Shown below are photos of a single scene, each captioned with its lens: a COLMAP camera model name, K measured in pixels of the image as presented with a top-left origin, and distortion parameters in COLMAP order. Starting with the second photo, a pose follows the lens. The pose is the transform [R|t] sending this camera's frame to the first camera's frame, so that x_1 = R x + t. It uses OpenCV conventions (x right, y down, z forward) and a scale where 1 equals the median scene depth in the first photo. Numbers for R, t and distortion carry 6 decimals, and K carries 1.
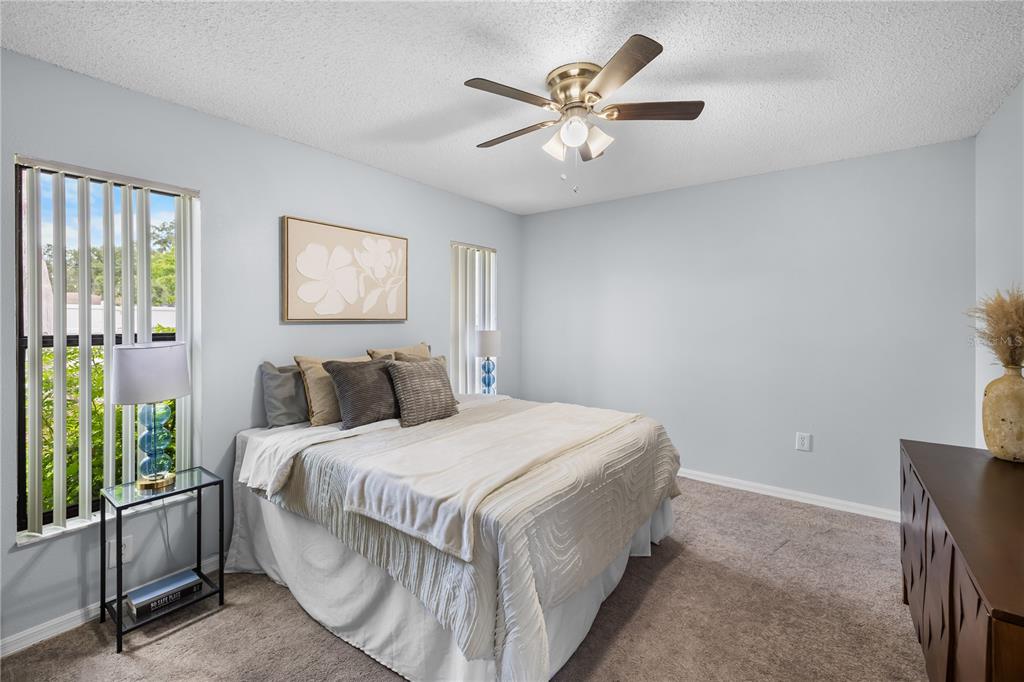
lens RADIAL K [[434.6, 0, 511.1], [0, 434.6, 316.0], [0, 0, 1]] dist [0.000544, 0.000010]
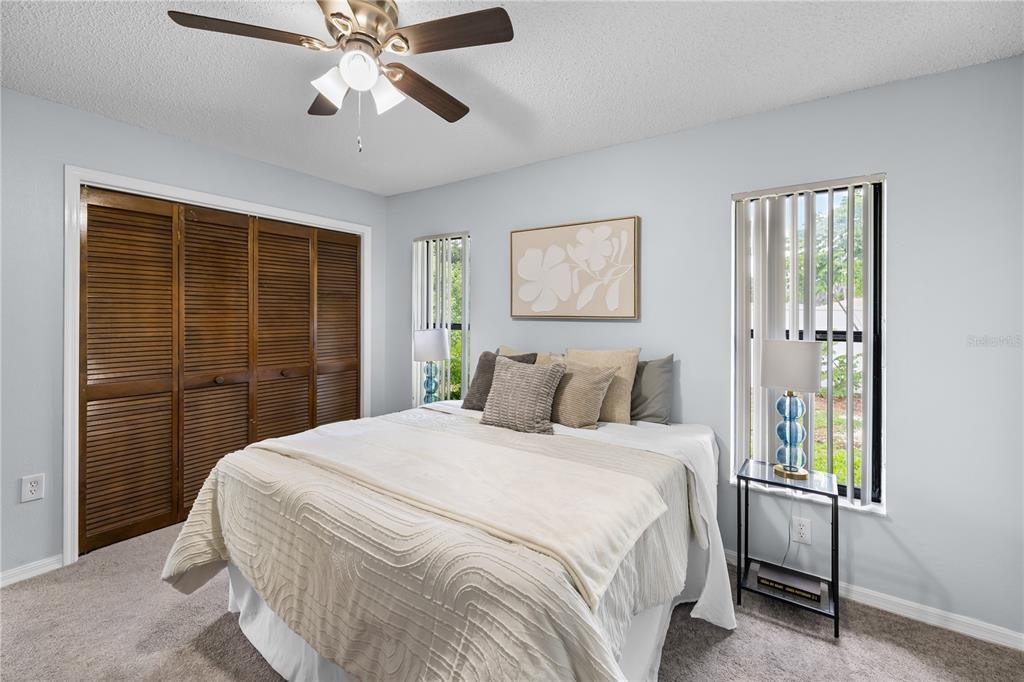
lens RADIAL K [[434.6, 0, 511.1], [0, 434.6, 316.0], [0, 0, 1]] dist [0.000544, 0.000010]
pose [[0.028231, 0.004648, -0.999591, 0.581373], [-0.000146, 0.999989, 0.004645, 0.001237], [0.999601, 0.000015, 0.028231, 0.802114]]
